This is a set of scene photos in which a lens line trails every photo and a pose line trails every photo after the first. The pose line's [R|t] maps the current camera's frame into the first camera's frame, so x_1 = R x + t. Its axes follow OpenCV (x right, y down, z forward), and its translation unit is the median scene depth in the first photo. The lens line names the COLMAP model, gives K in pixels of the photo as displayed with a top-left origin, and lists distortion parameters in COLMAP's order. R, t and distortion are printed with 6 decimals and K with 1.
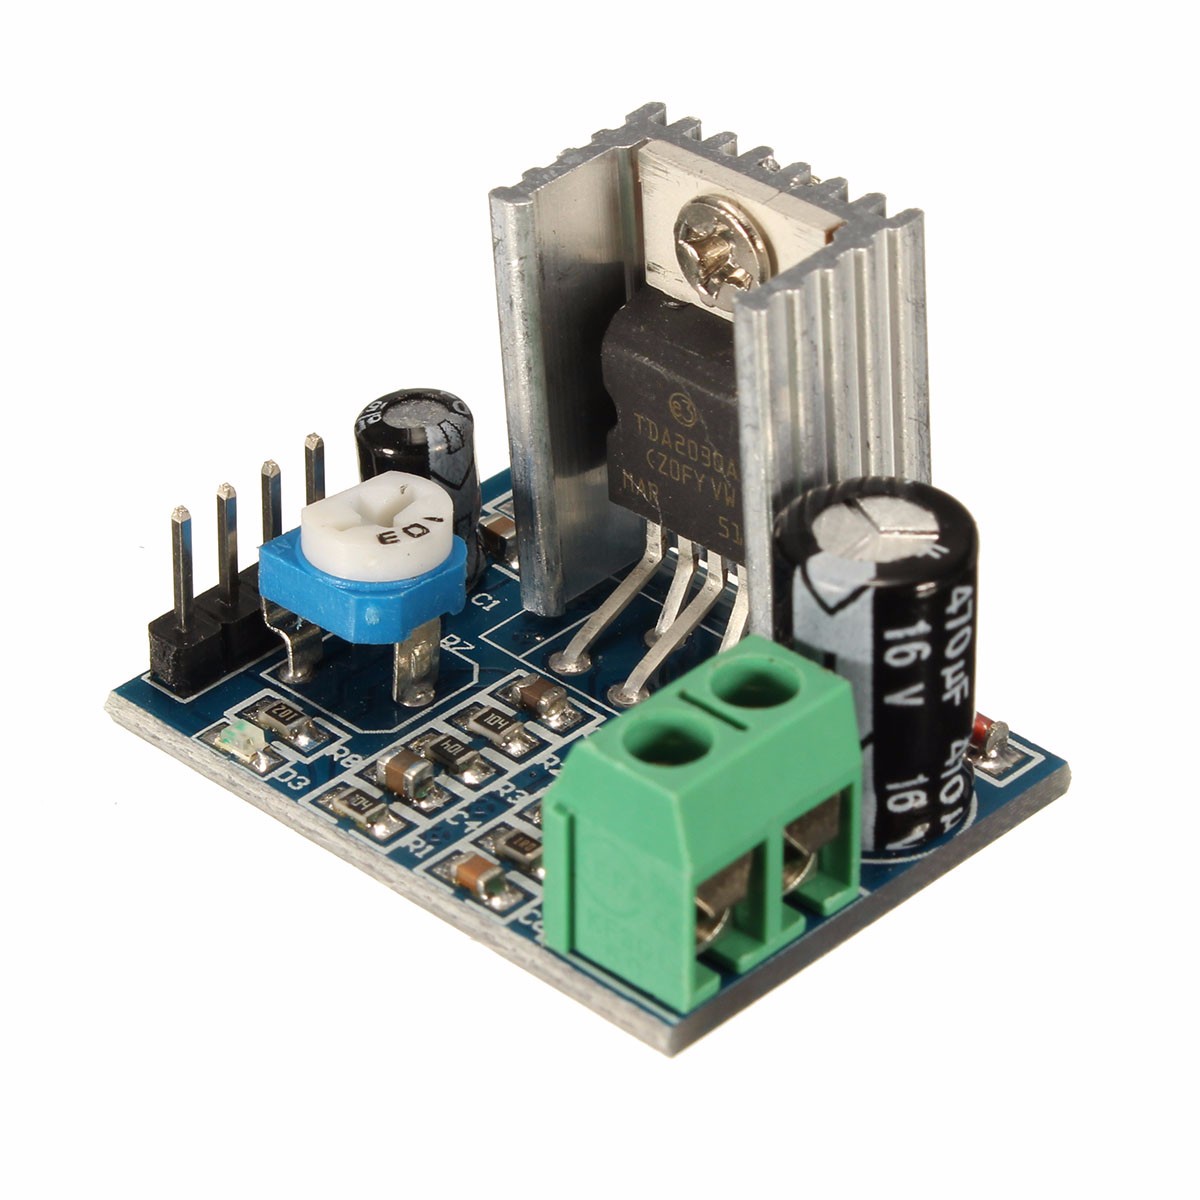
lens RADIAL K [[5435.6, 0, 599.1], [0, 5435.6, 599.9], [0, 0, 1]] dist [-0.445432, 0.000000]
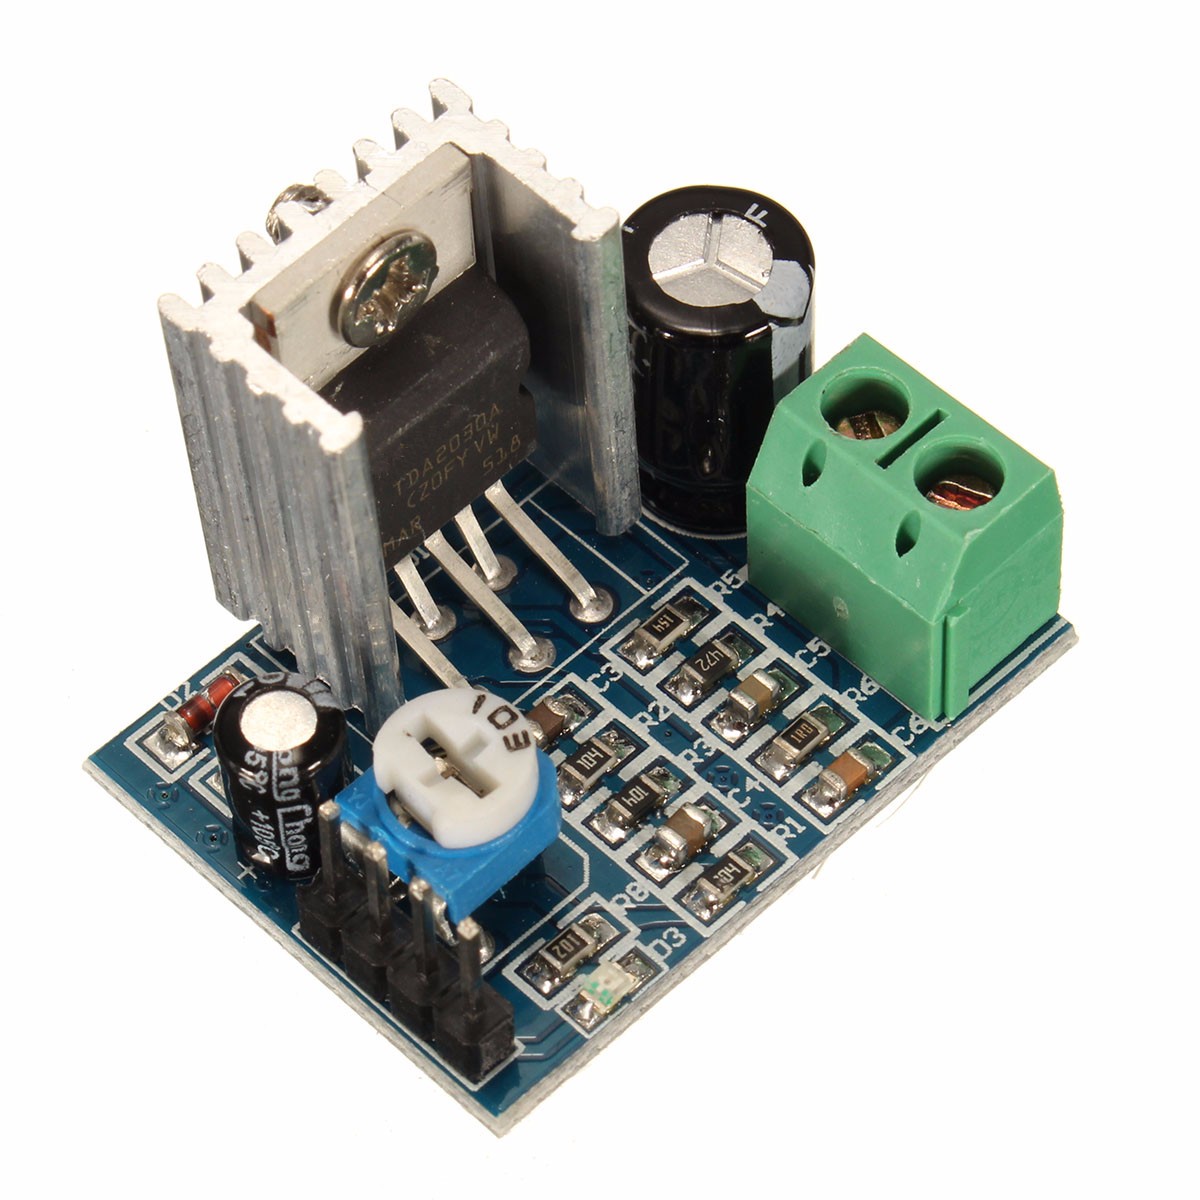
lens RADIAL K [[5435.6, 0, 600.8], [0, 5435.6, 600.0], [0, 0, 1]] dist [-0.445432, 0.000000]
pose [[0.027180, -0.805147, 0.592452, -0.570564], [0.595726, 0.488976, 0.637191, -0.607900], [-0.802727, 0.335620, 0.492938, 0.519992]]
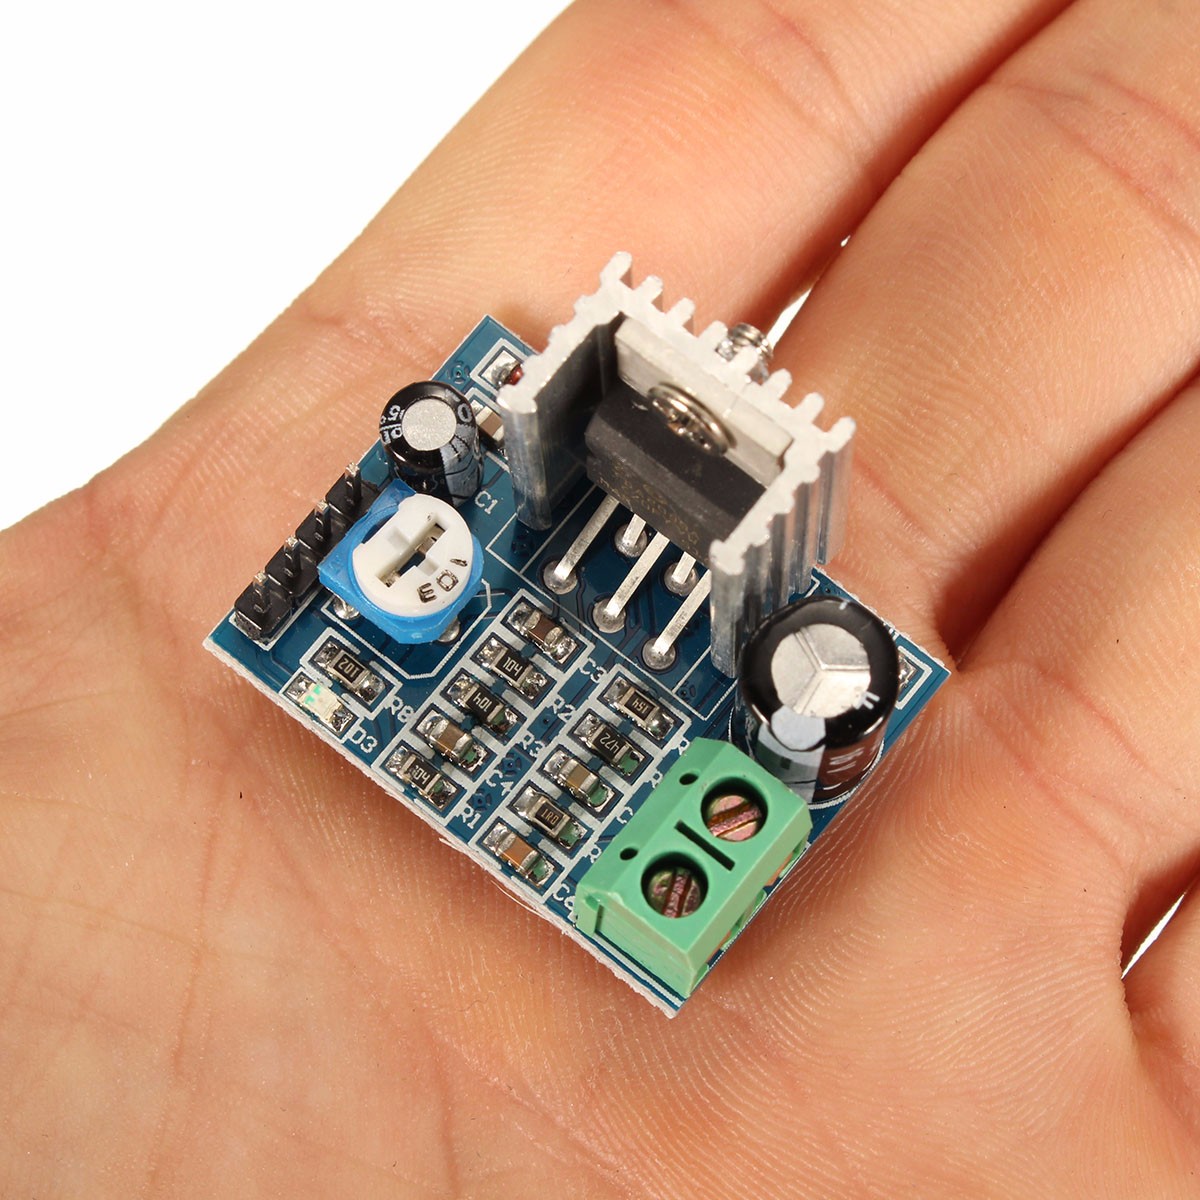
lens RADIAL K [[4307.3, 0, 597.9], [0, 4307.3, 601.6], [0, 0, 1]] dist [-0.163266, 0.000000]
pose [[0.995139, -0.080220, 0.057116, -0.056773], [0.024481, 0.763320, 0.645557, -0.660906], [-0.095384, -0.641021, 0.761573, 0.224271]]
